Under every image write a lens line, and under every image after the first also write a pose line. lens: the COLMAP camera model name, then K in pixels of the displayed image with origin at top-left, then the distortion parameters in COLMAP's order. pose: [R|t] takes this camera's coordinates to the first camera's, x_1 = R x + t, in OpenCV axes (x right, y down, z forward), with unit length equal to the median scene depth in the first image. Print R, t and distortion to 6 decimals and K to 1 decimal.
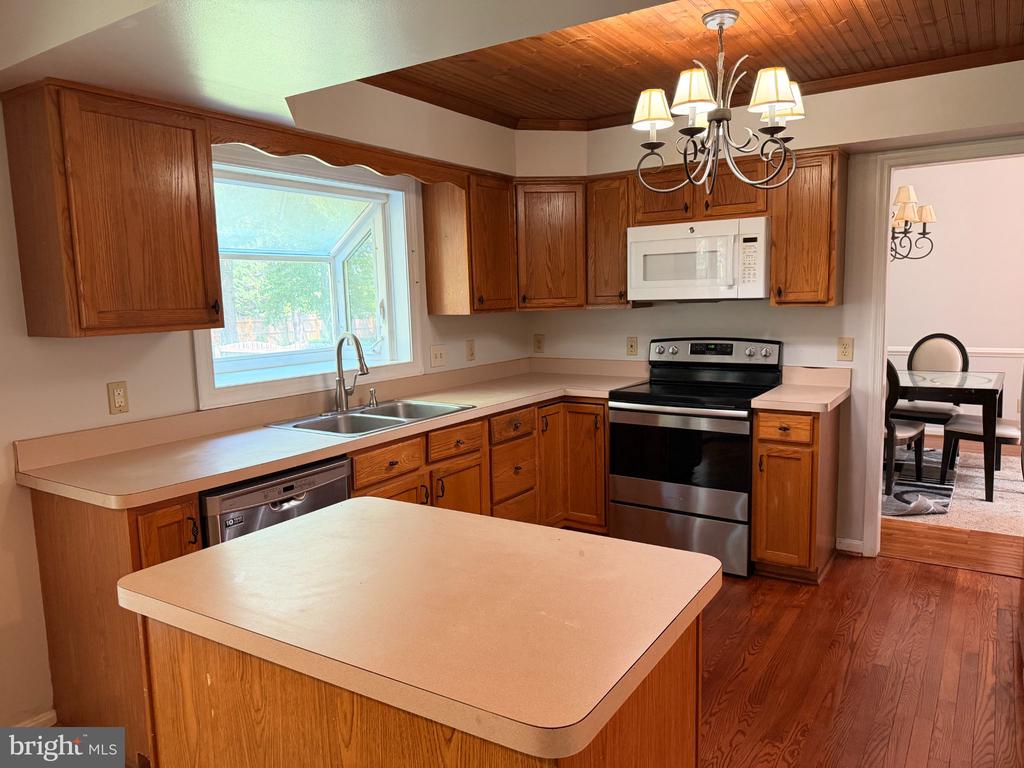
lens RADIAL K [[720.3, 0, 512.0], [0, 720.3, 384.0], [0, 0, 1]] dist [0.135644, -0.238351]
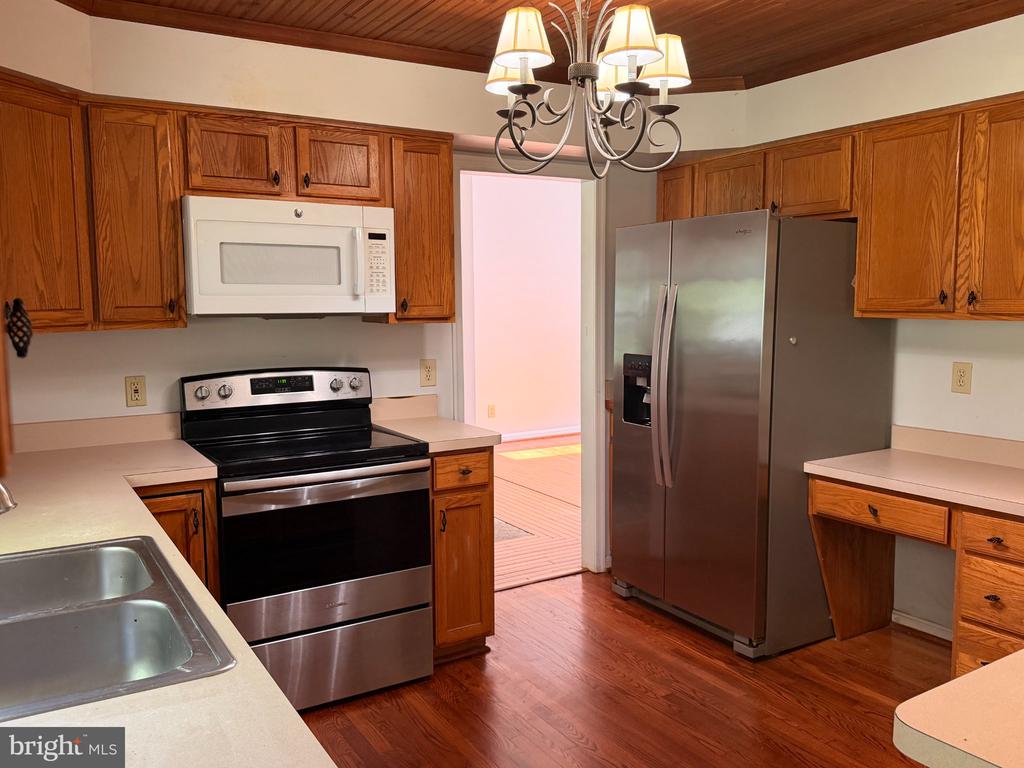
lens RADIAL K [[842.7, 0, 512.0], [0, 842.7, 384.0], [0, 0, 1]] dist [0.158443, -0.328259]
pose [[0.423391, -0.072069, 0.903076, -0.416673], [0.110905, 0.993456, 0.027286, -0.052099], [-0.899133, 0.088603, 0.428613, 0.500912]]
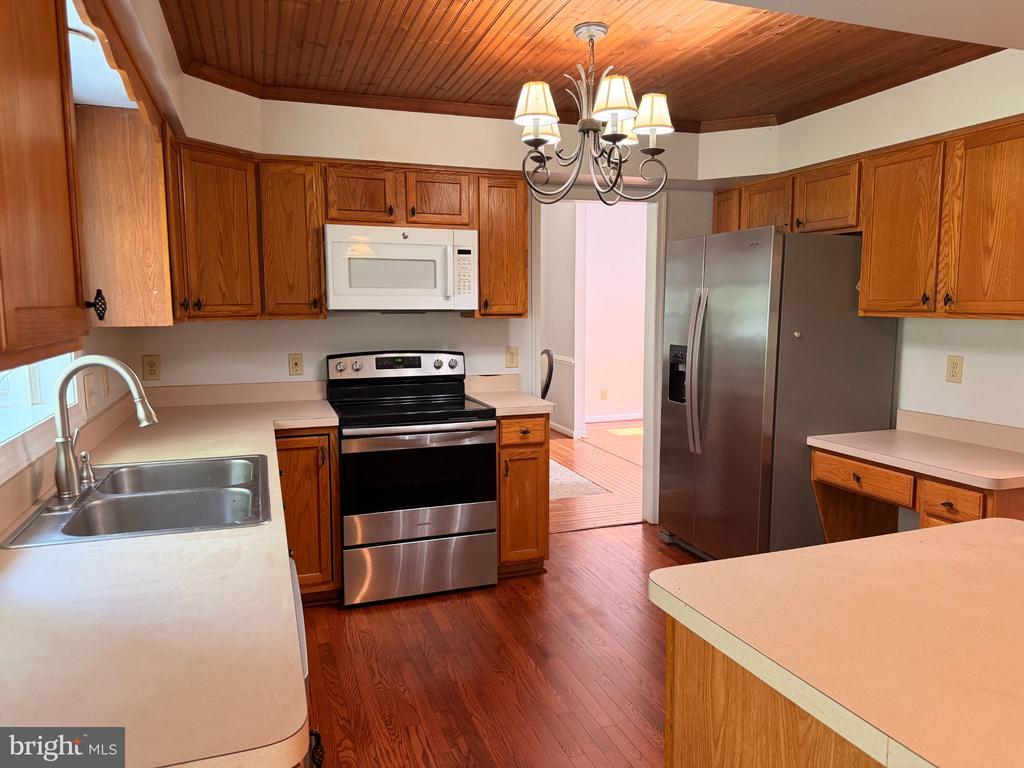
lens RADIAL K [[720.3, 0, 512.0], [0, 720.3, 384.0], [0, 0, 1]] dist [0.135644, -0.238351]
pose [[0.601867, -0.067645, 0.795726, -0.434364], [0.088772, 0.995898, 0.017517, -0.026648], [-0.793647, 0.060095, 0.605403, 0.348638]]
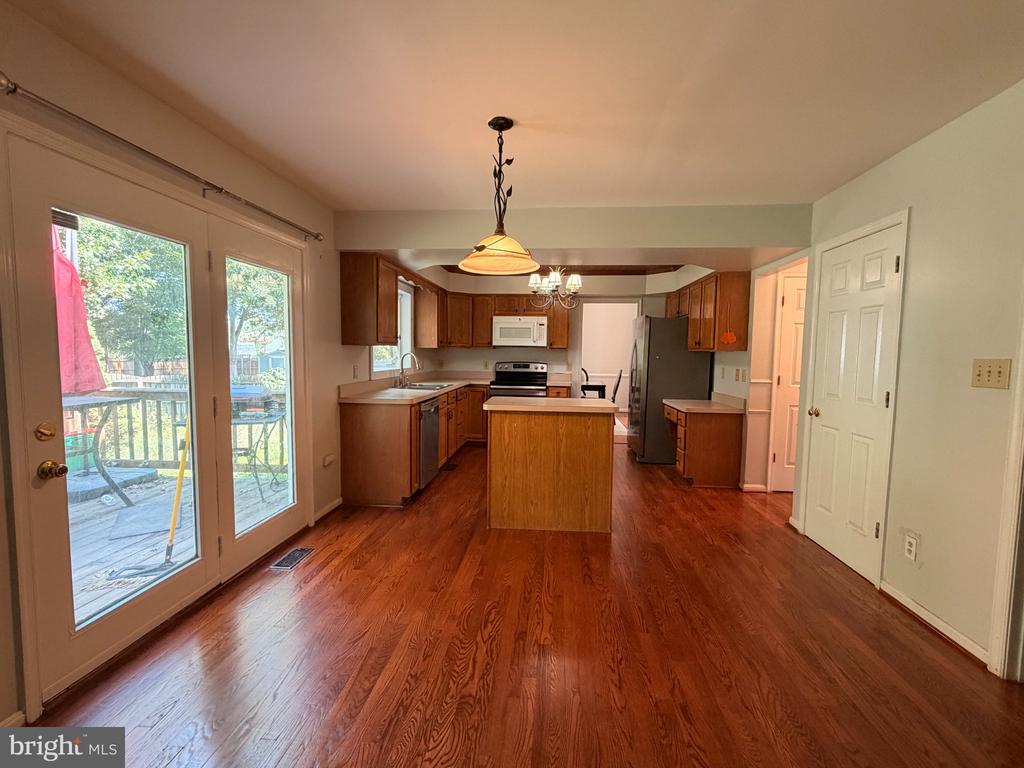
lens RADIAL K [[468.6, 0, 511.0], [0, 468.6, 385.0], [0, 0, 1]] dist [-0.001724, 0.000662]
pose [[0.881289, 0.004384, 0.472557, -0.585086], [0.022581, 0.998424, -0.051373, 0.110477], [-0.472038, 0.055945, 0.879801, -0.454864]]
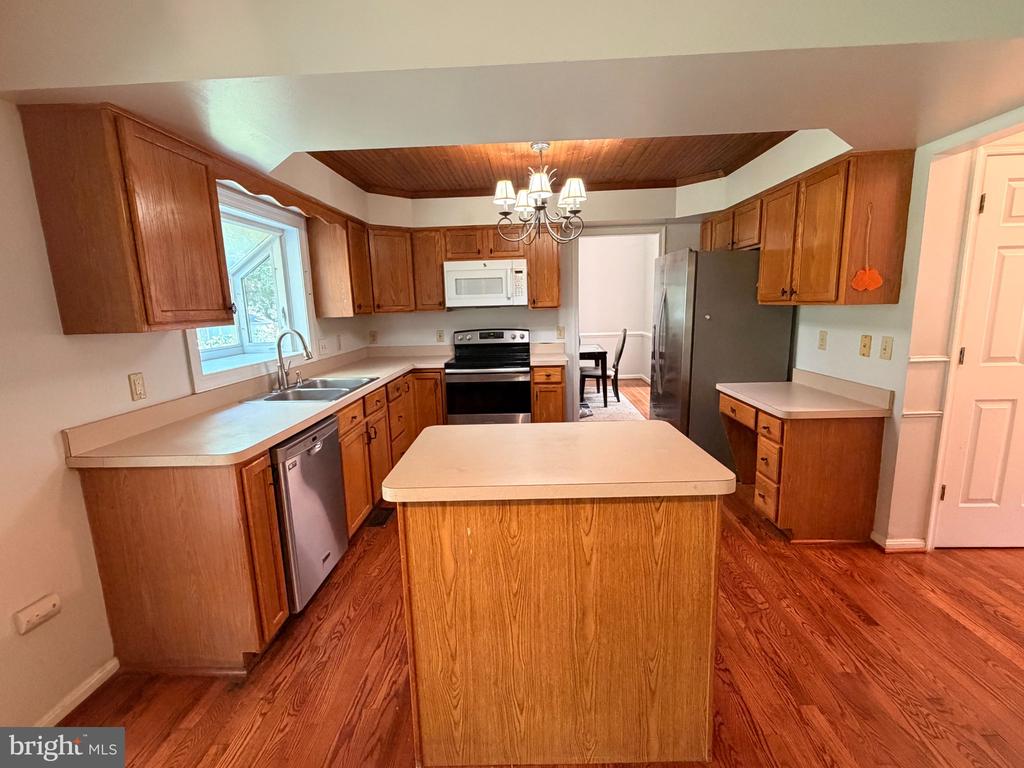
lens RADIAL K [[468.6, 0, 511.0], [0, 468.6, 385.0], [0, 0, 1]] dist [-0.001724, 0.000662]
pose [[0.856003, -0.089442, 0.509175, -0.289310], [0.072458, 0.995955, 0.053137, 0.014043], [-0.511869, -0.008592, 0.859021, 0.029537]]
